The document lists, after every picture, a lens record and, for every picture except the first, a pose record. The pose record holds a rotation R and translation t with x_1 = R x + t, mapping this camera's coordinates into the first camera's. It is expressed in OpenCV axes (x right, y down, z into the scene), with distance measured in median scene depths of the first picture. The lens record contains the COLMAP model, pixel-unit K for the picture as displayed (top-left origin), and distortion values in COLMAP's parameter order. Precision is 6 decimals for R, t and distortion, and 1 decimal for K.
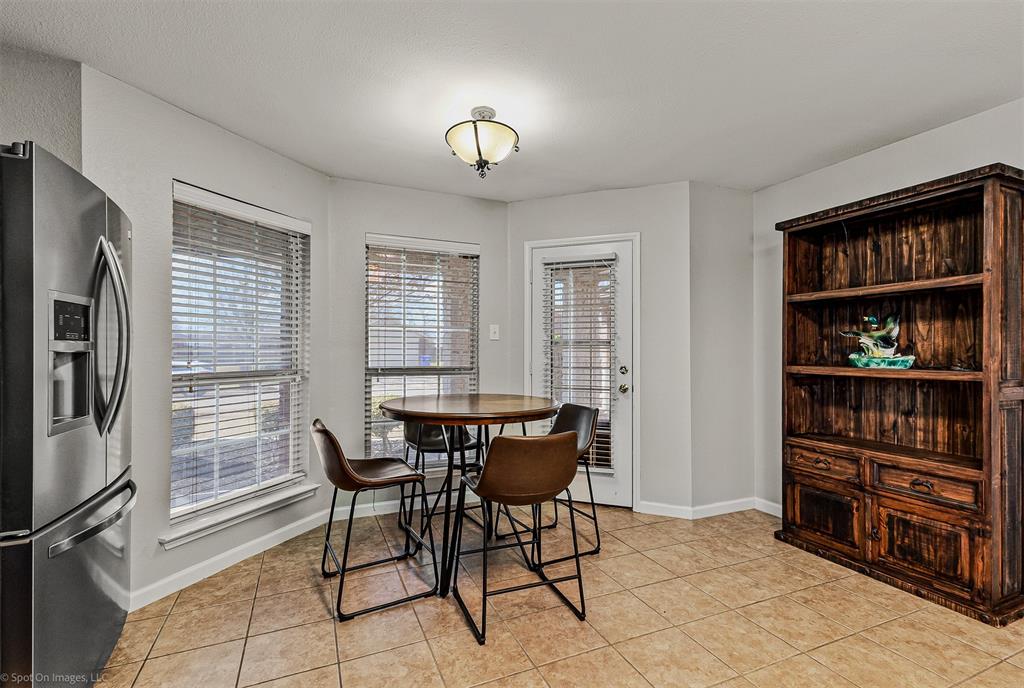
lens RADIAL K [[469.3, 0, 513.6], [0, 469.3, 349.1], [0, 0, 1]] dist [0.016864, -0.000897]
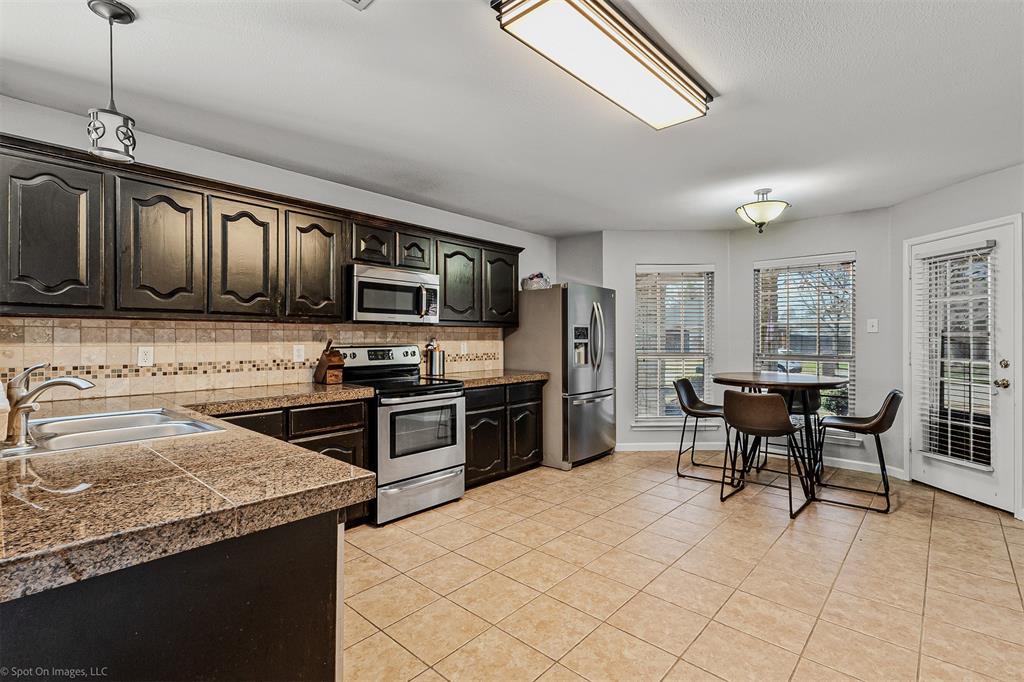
lens RADIAL K [[469.3, 0, 514.6], [0, 469.3, 338.8], [0, 0, 1]] dist [0.016864, -0.000897]
pose [[0.407906, -0.004141, -0.913015, 0.703399], [0.003063, 0.999990, -0.003167, -0.004526], [0.913019, -0.001505, 0.407915, -0.271240]]
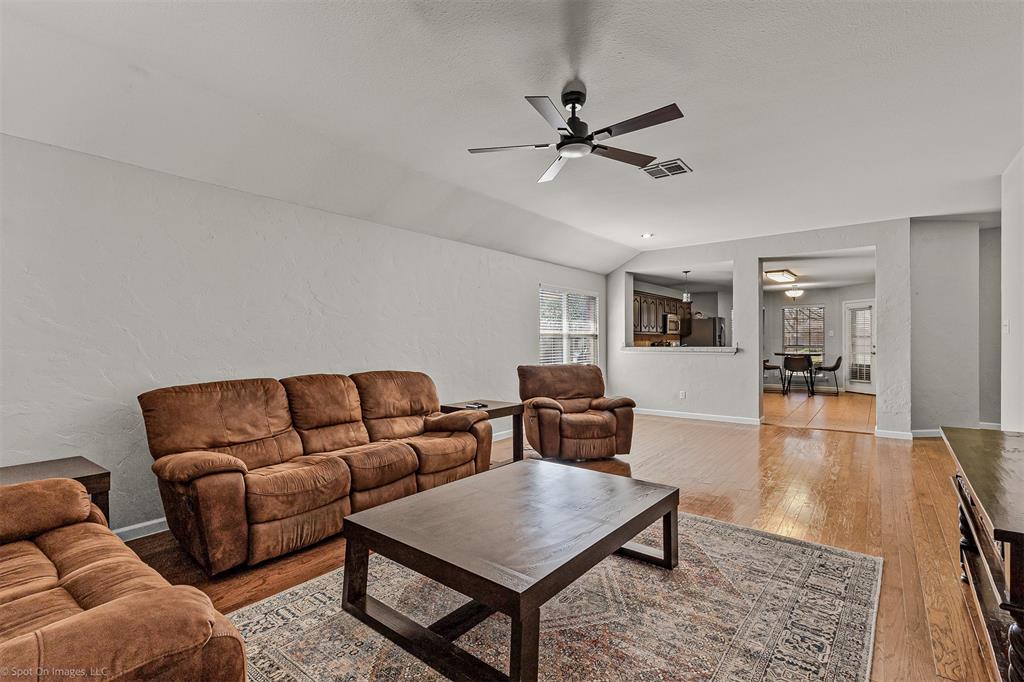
lens RADIAL K [[469.3, 0, 511.3], [0, 469.3, 340.5], [0, 0, 1]] dist [0.016864, -0.000897]
pose [[0.465530, -0.005506, -0.885015, 1.753481], [0.006030, 0.999977, -0.003049, 0.003771], [0.885012, -0.003917, 0.465553, -2.275869]]
